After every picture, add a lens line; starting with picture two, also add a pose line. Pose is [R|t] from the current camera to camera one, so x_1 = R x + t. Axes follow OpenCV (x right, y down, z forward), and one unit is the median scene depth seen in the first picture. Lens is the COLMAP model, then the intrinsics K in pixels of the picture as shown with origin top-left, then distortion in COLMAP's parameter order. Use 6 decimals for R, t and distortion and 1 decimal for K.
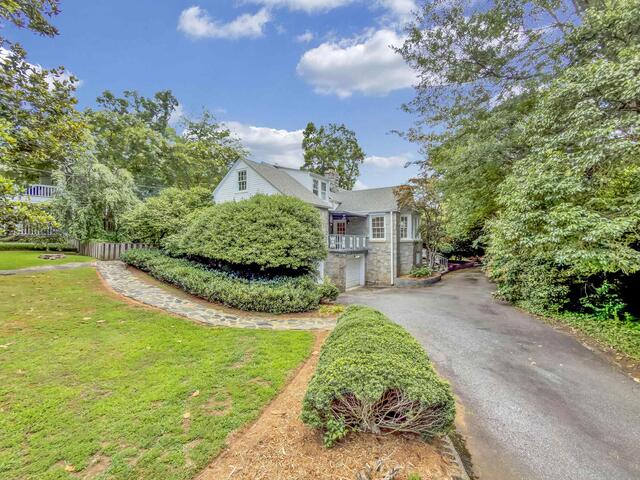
lens RADIAL K [[286.1, 0, 320.5], [0, 286.1, 241.5], [0, 0, 1]] dist [-0.001171, 0.000100]
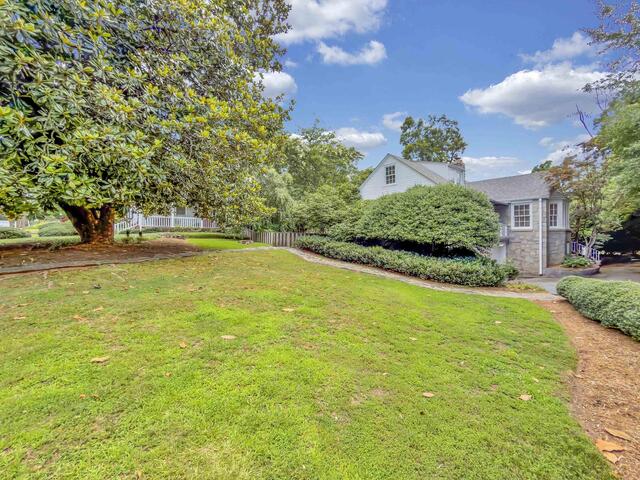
lens RADIAL K [[286.1, 0, 320.0], [0, 286.1, 241.7], [0, 0, 1]] dist [-0.001171, 0.000100]
pose [[0.963568, 0.000341, -0.267462, -0.201549], [0.001486, 0.999977, 0.006629, 0.031976], [0.267459, -0.006785, 0.963545, -0.117808]]
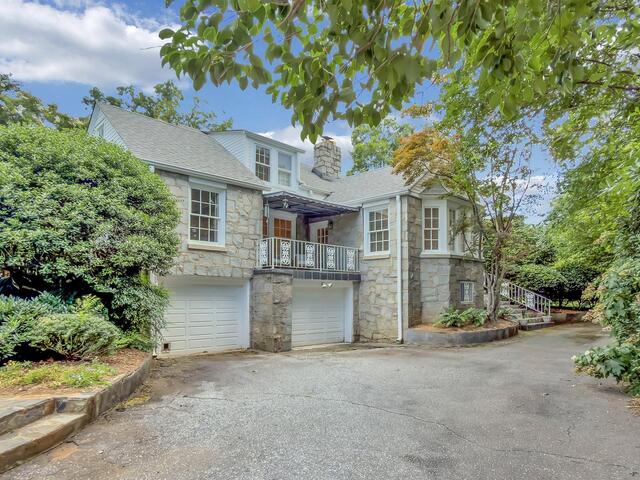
lens RADIAL K [[398.0, 0, 329.1], [0, 398.0, 293.8], [0, 0, 1]] dist [0.002601, -0.000038]
pose [[0.975642, -0.000093, -0.219369, 0.275000], [-0.000082, 1.000000, -0.000788, 0.066349], [0.219369, 0.000787, 0.975642, 0.285884]]
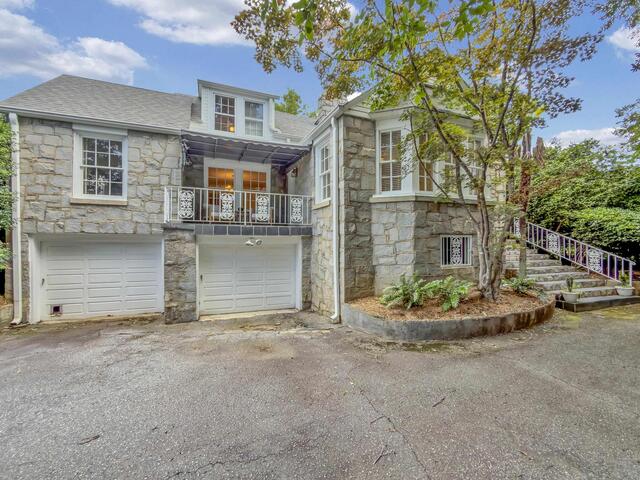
lens RADIAL K [[286.1, 0, 323.2], [0, 286.1, 242.4], [0, 0, 1]] dist [-0.001171, 0.000100]
pose [[0.823046, 0.000960, -0.567974, 0.430982], [-0.000118, 0.999999, 0.001519, 0.051152], [0.567975, -0.001183, 0.823045, 0.675066]]
